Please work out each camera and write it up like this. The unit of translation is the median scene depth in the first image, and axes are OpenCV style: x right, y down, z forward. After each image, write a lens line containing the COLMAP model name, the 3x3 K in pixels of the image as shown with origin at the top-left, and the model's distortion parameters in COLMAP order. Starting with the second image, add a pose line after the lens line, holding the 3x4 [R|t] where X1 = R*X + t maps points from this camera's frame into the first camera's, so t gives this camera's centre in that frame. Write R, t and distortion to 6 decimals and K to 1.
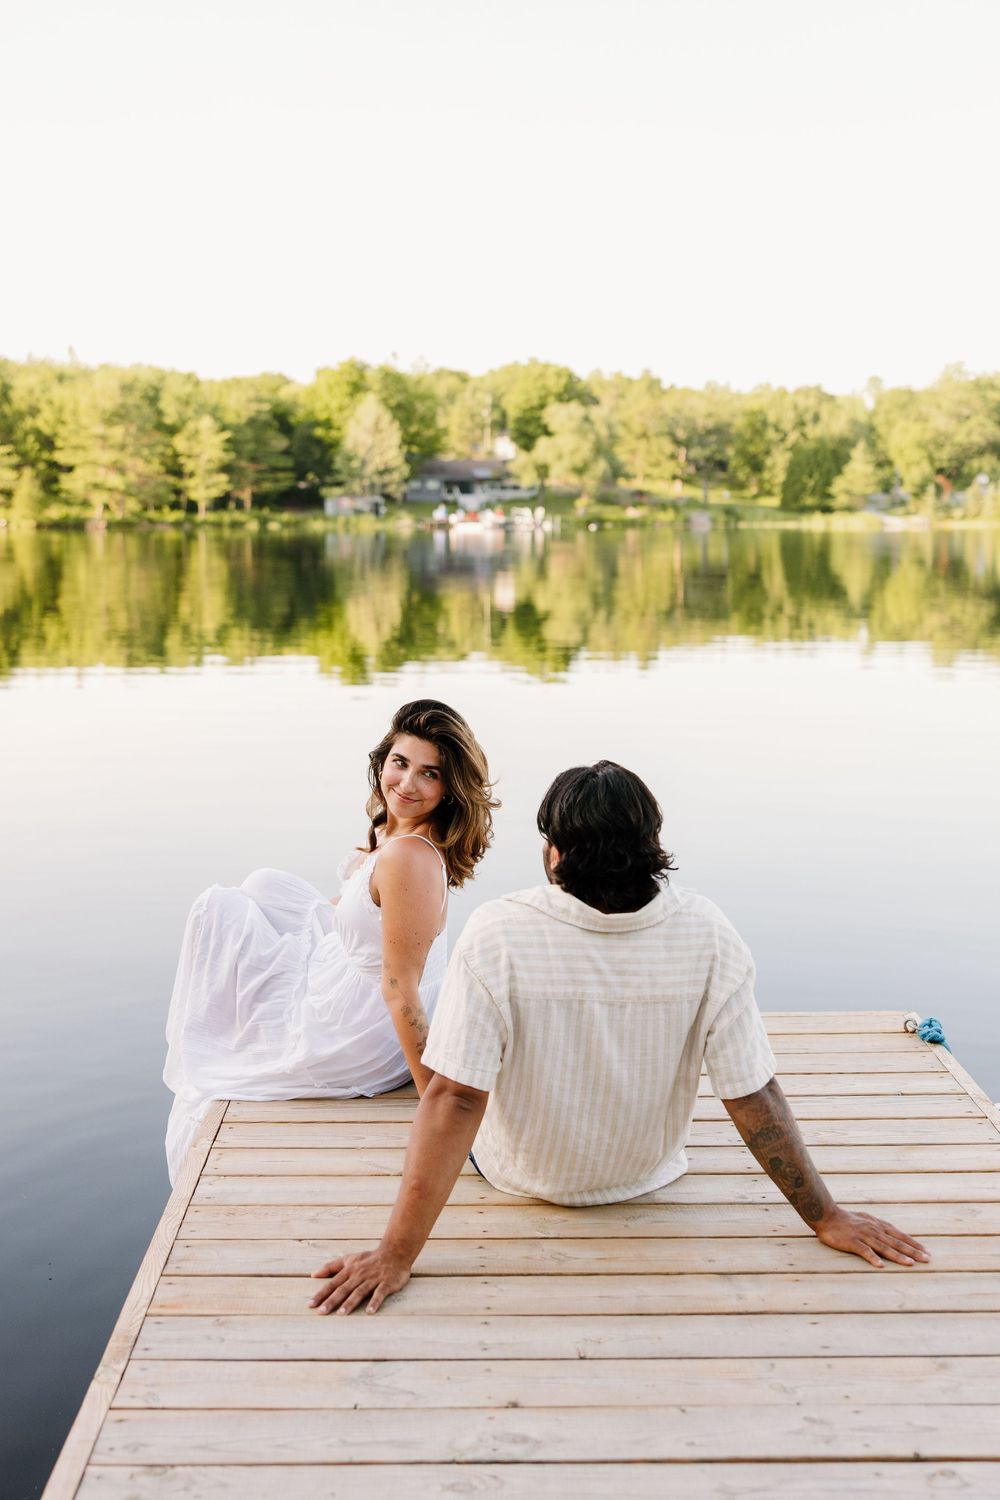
lens RADIAL K [[1803.1, 0, 462.7], [0, 1803.1, 716.9], [0, 0, 1]] dist [0.001527, -0.023422]
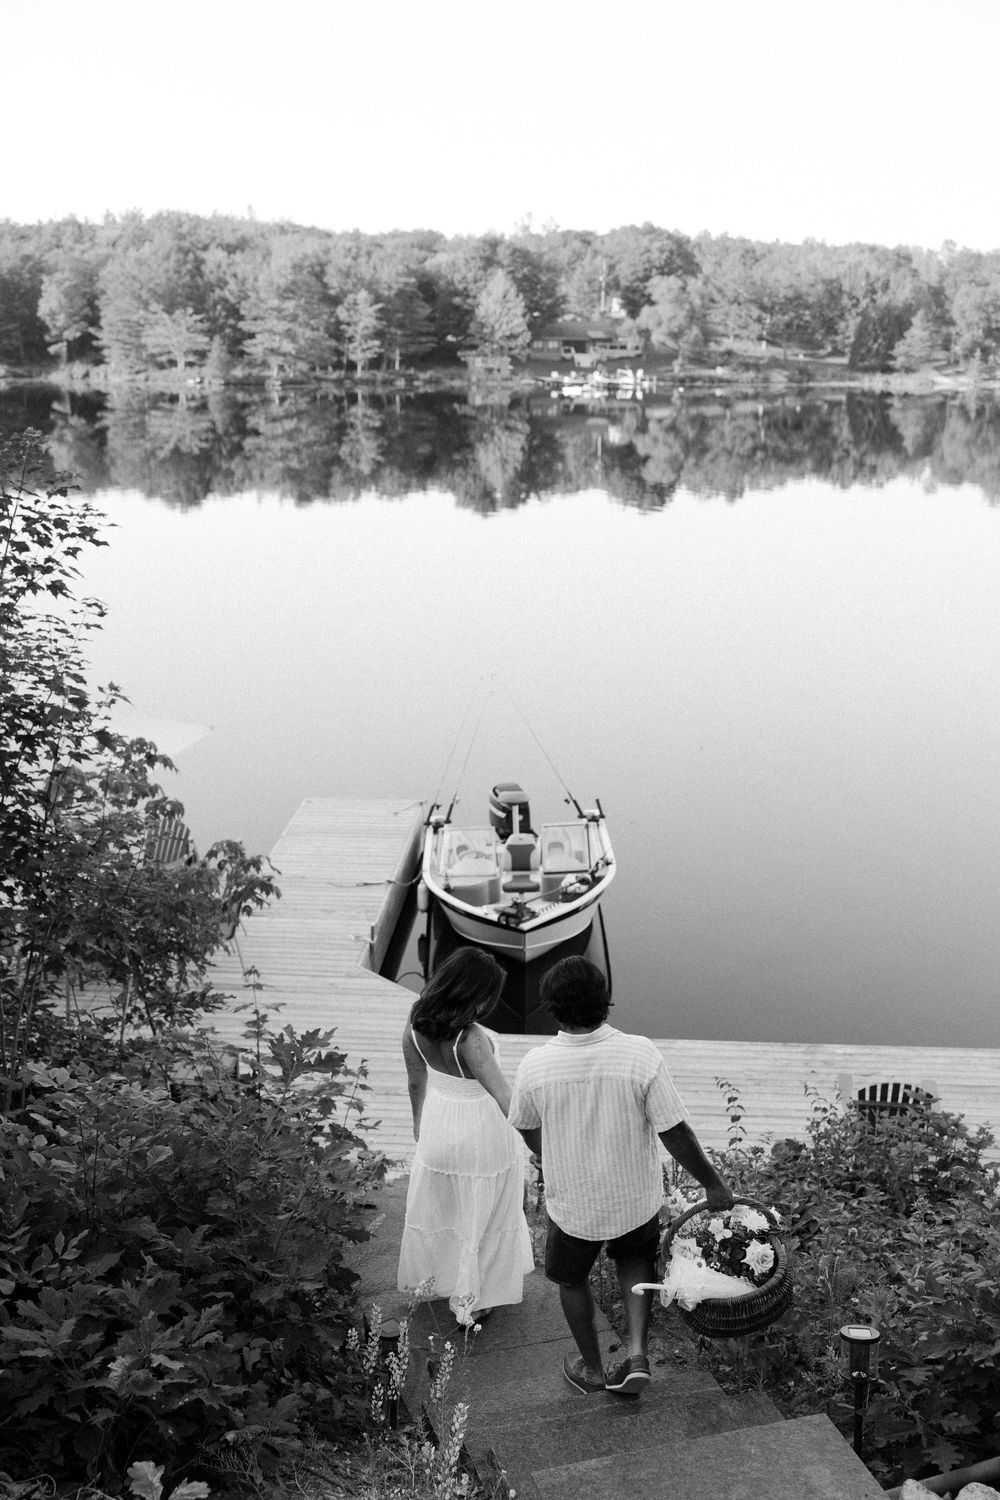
lens RADIAL K [[1831.2, 0, 491.4], [0, 1831.2, 743.4], [0, 0, 1]] dist [-0.026091, 0.038892]
pose [[0.996570, 0.023280, -0.079418, 0.045284], [-0.011518, 0.989296, 0.145468, -0.044625], [0.081954, -0.144054, 0.986170, -0.229985]]
